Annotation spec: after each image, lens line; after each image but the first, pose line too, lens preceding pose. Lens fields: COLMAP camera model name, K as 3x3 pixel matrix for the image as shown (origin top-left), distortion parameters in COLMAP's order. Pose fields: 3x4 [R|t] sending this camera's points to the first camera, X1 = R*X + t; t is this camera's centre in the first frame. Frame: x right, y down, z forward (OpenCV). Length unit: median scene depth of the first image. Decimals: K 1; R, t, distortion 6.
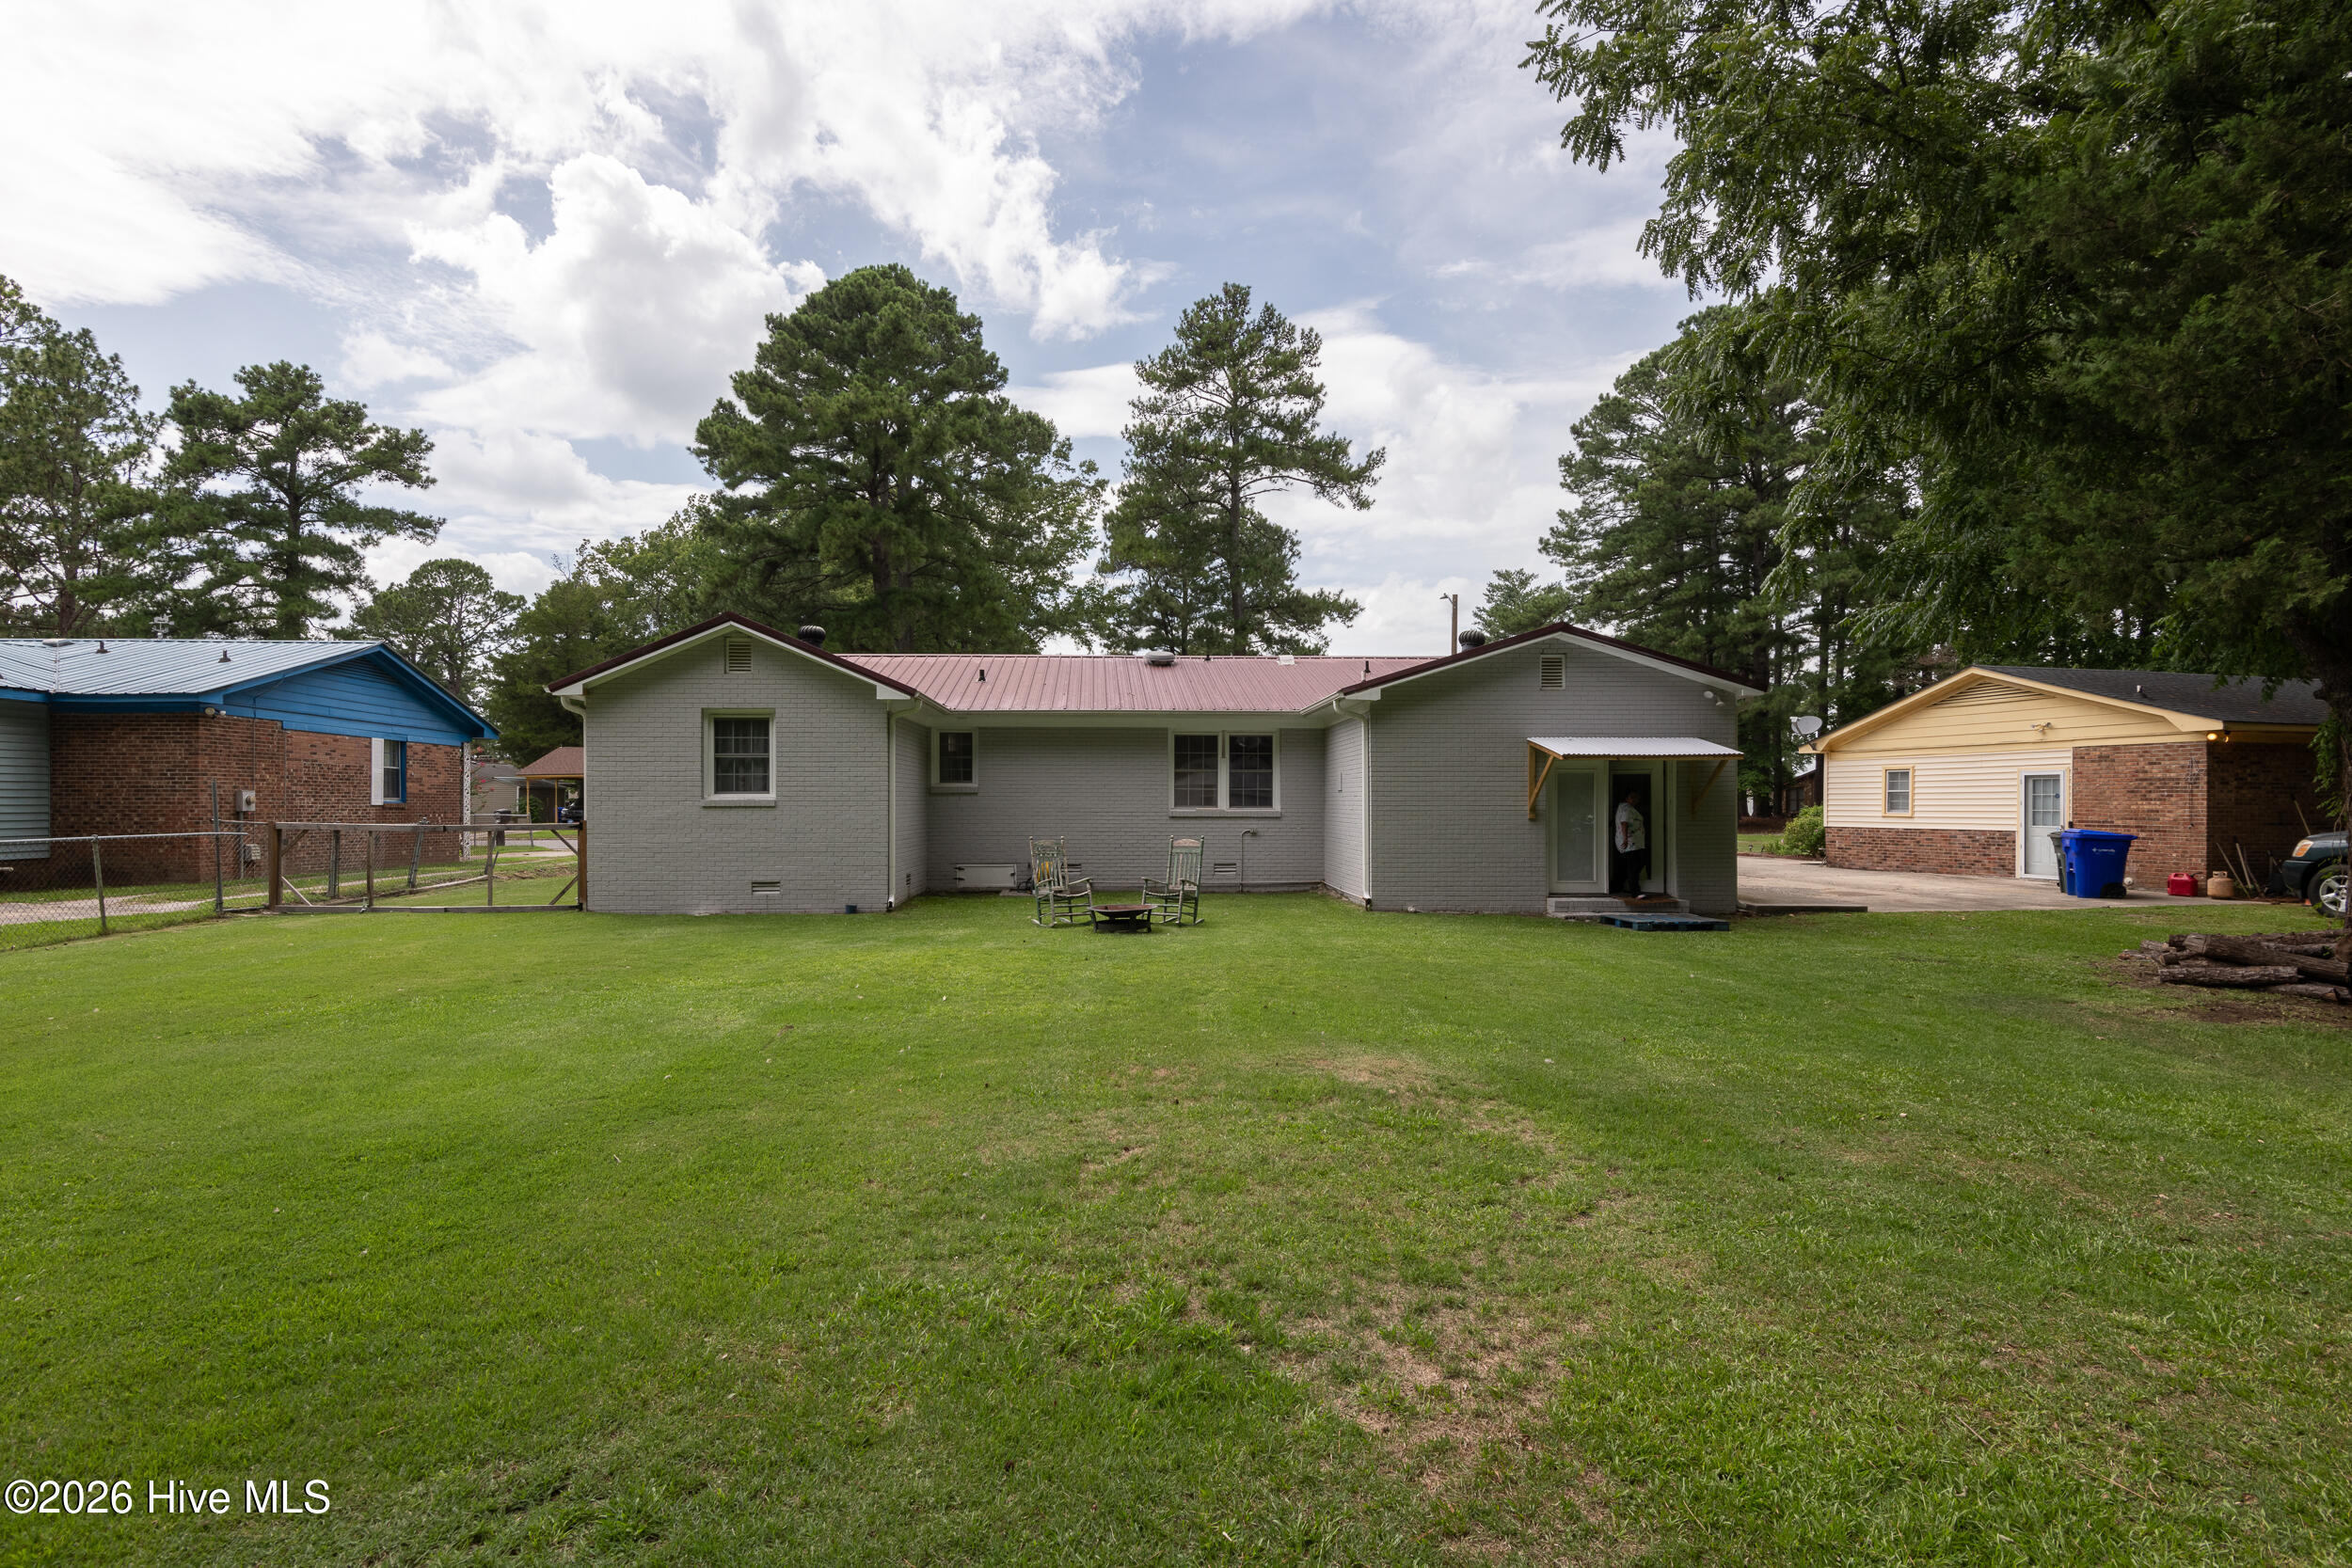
lens RADIAL K [[1113.6, 0, 1121.1], [0, 1113.6, 774.9], [0, 0, 1]] dist [0.032468, -0.011952]
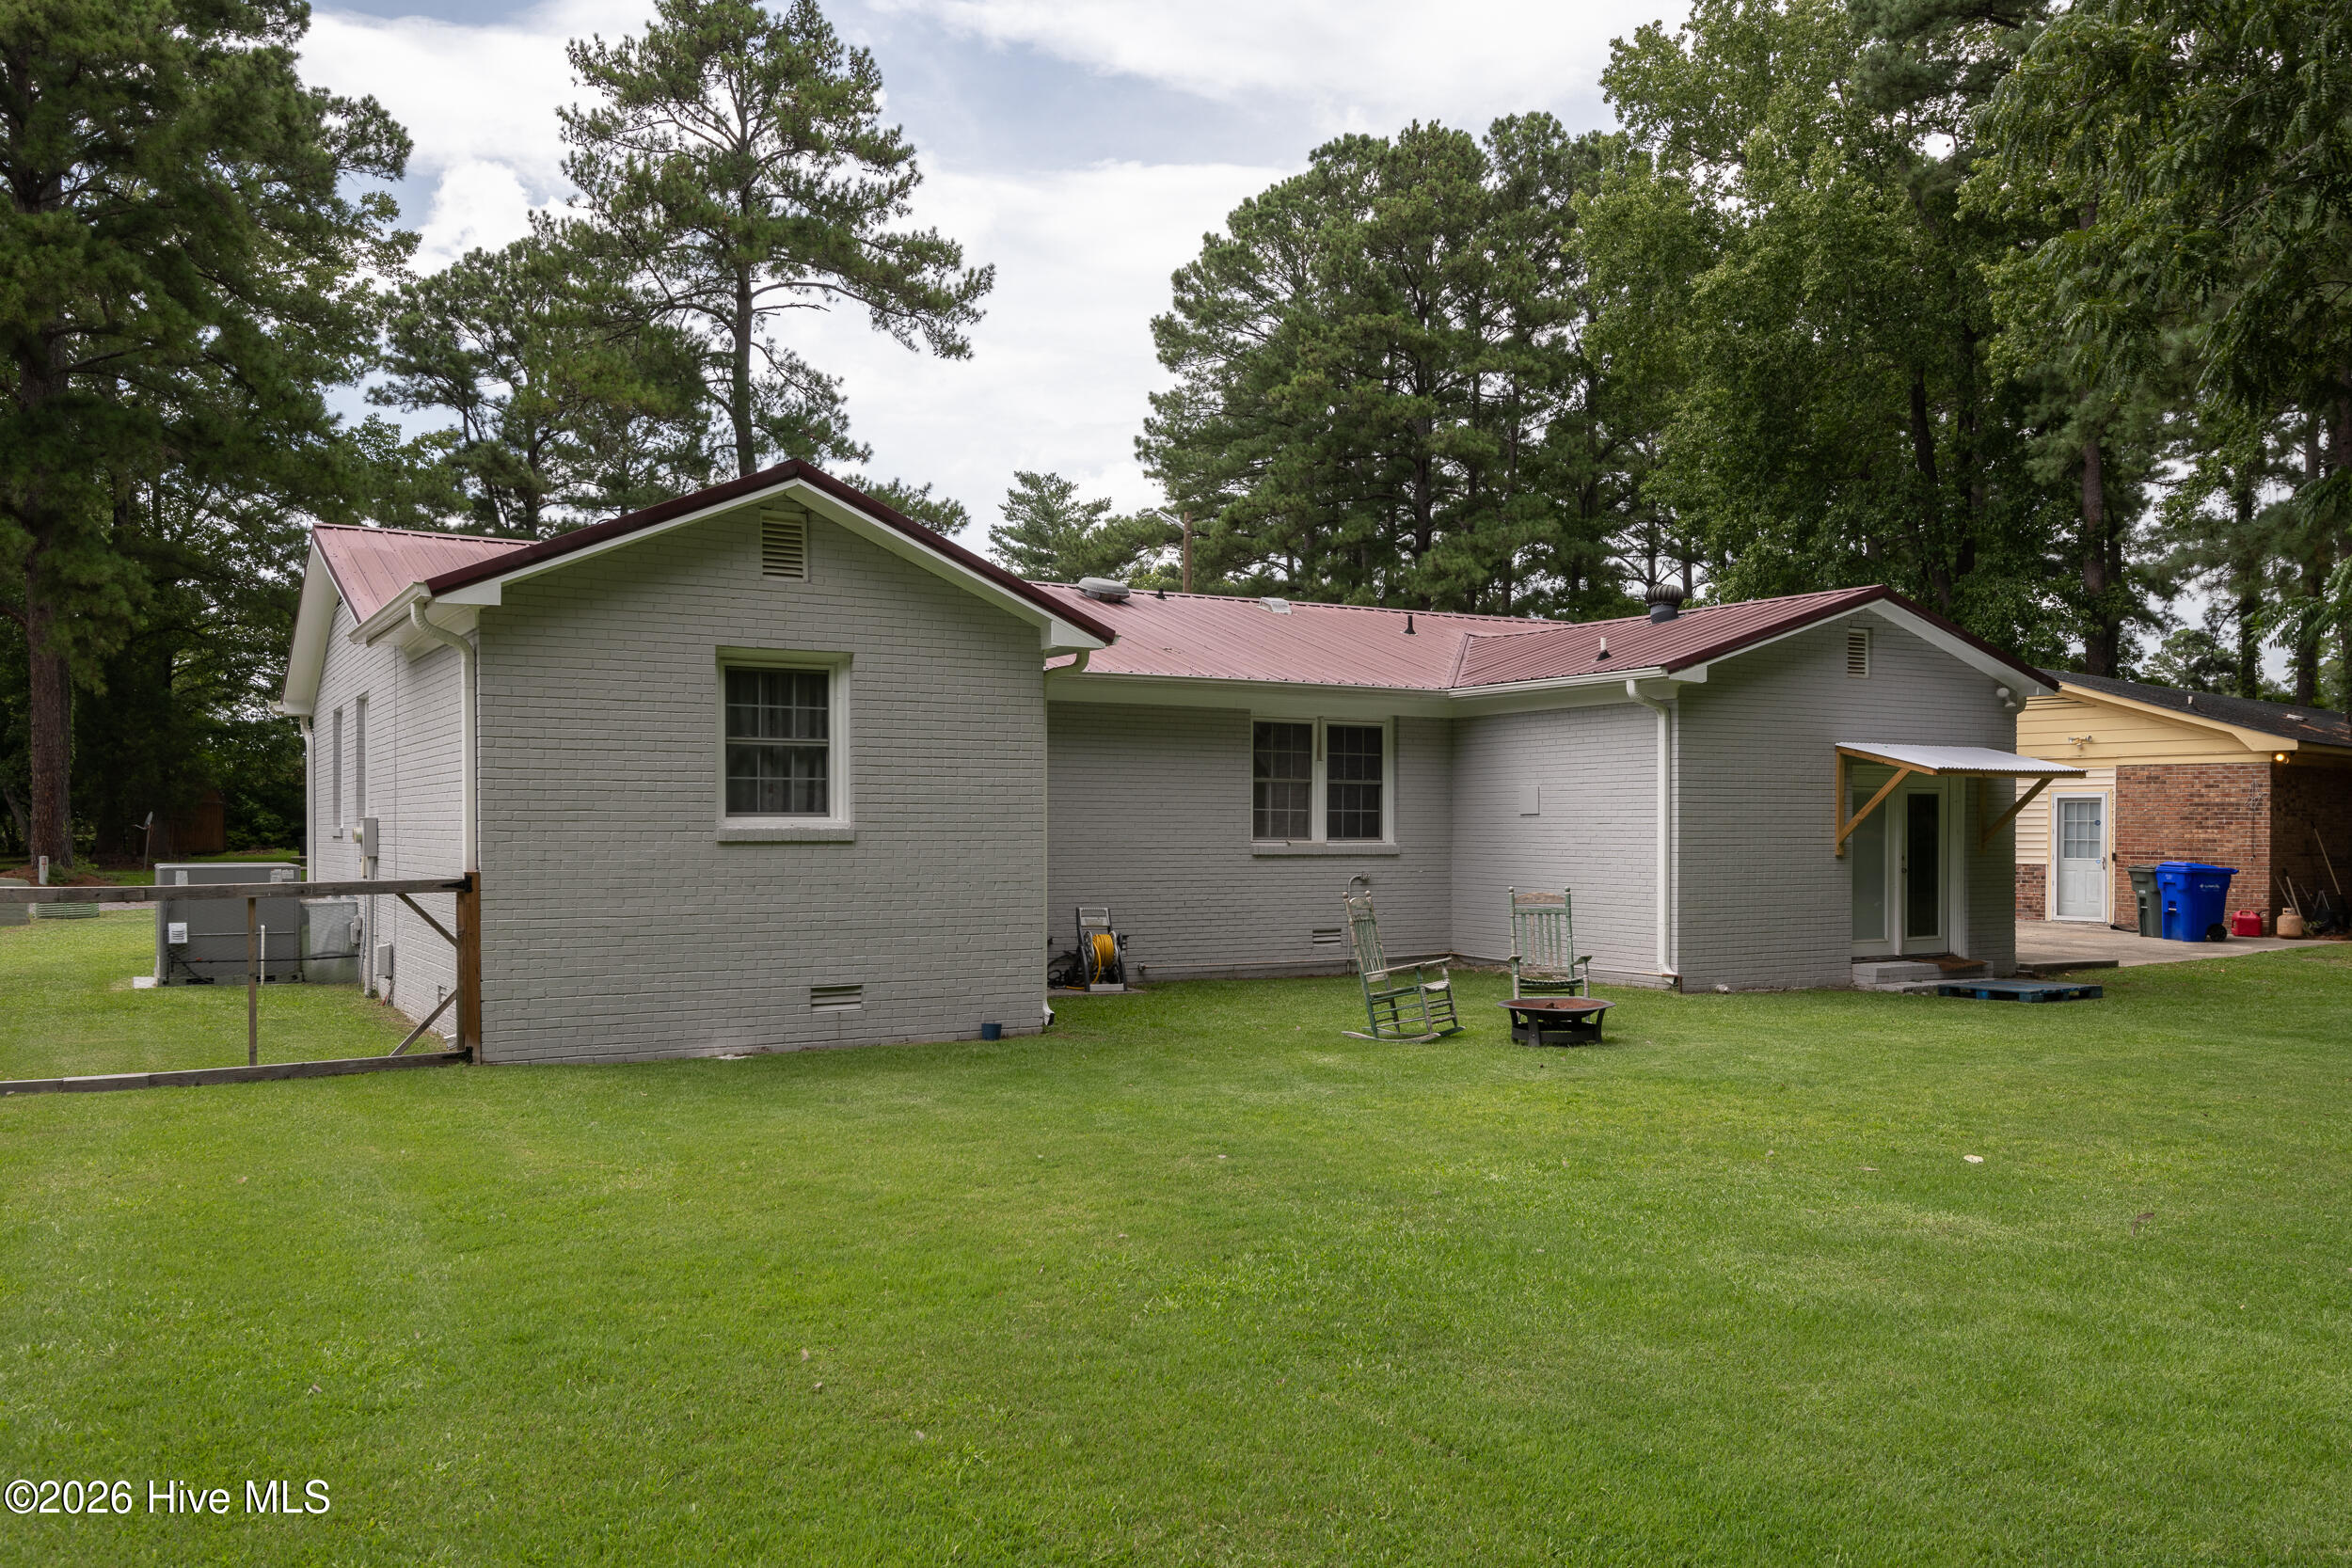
lens RADIAL K [[1791.7, 0, 1167.1], [0, 1791.7, 816.6], [0, 0, 1]] dist [0.034267, -0.026782]
pose [[0.876808, 0.003613, 0.480827, -0.470696], [-0.013310, 0.999771, 0.016758, 0.000664], [-0.480656, -0.021094, 0.876655, 0.159460]]
